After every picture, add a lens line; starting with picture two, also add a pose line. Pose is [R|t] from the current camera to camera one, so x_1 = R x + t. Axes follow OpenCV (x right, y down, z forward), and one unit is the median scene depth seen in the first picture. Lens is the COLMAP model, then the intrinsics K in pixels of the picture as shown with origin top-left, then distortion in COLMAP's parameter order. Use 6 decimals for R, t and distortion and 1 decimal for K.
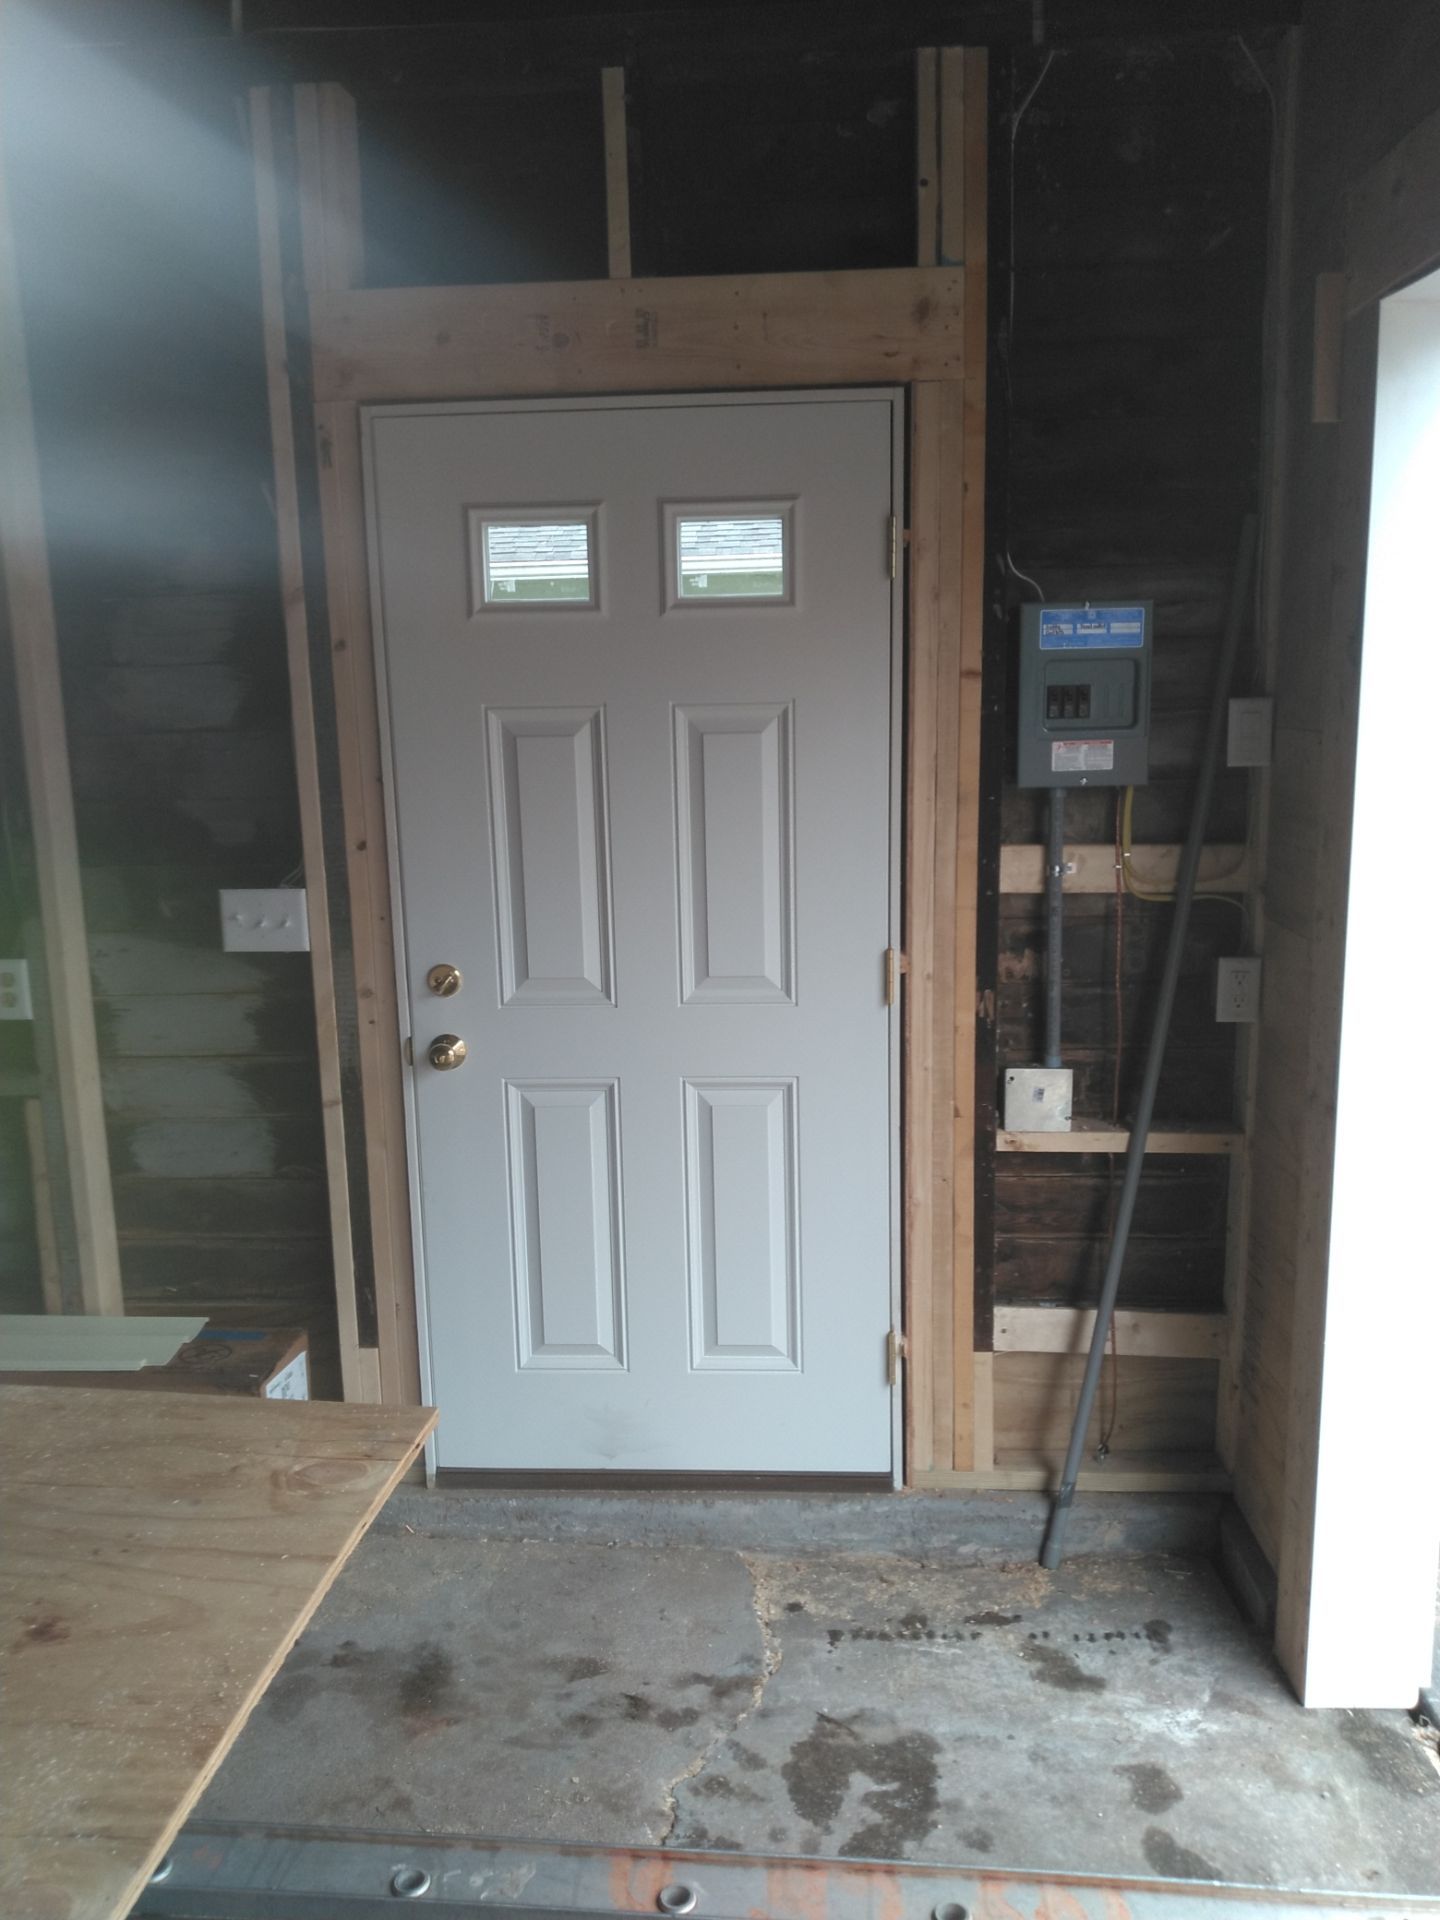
lens RADIAL K [[1514.6, 0, 686.4], [0, 1514.6, 963.2], [0, 0, 1]] dist [0.032859, -0.043077]
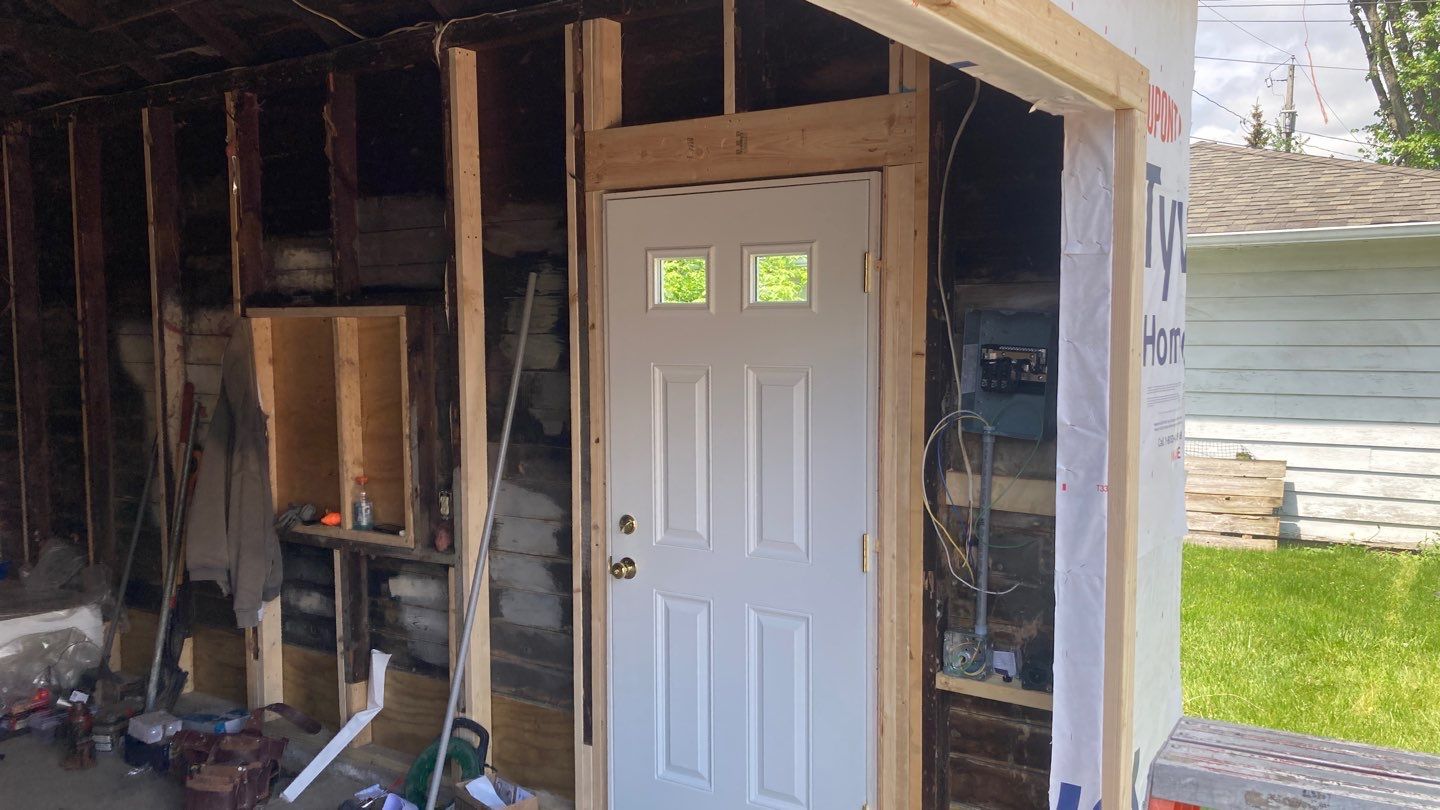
lens RADIAL K [[1117.5, 0, 718.7], [0, 1117.5, 442.5], [0, 0, 1]] dist [0.042930, -0.011221]
pose [[0.867412, 0.074210, -0.492025, 0.534336], [-0.123533, 0.989976, -0.068467, -0.005725], [0.482012, 0.120171, 0.867884, -0.031952]]
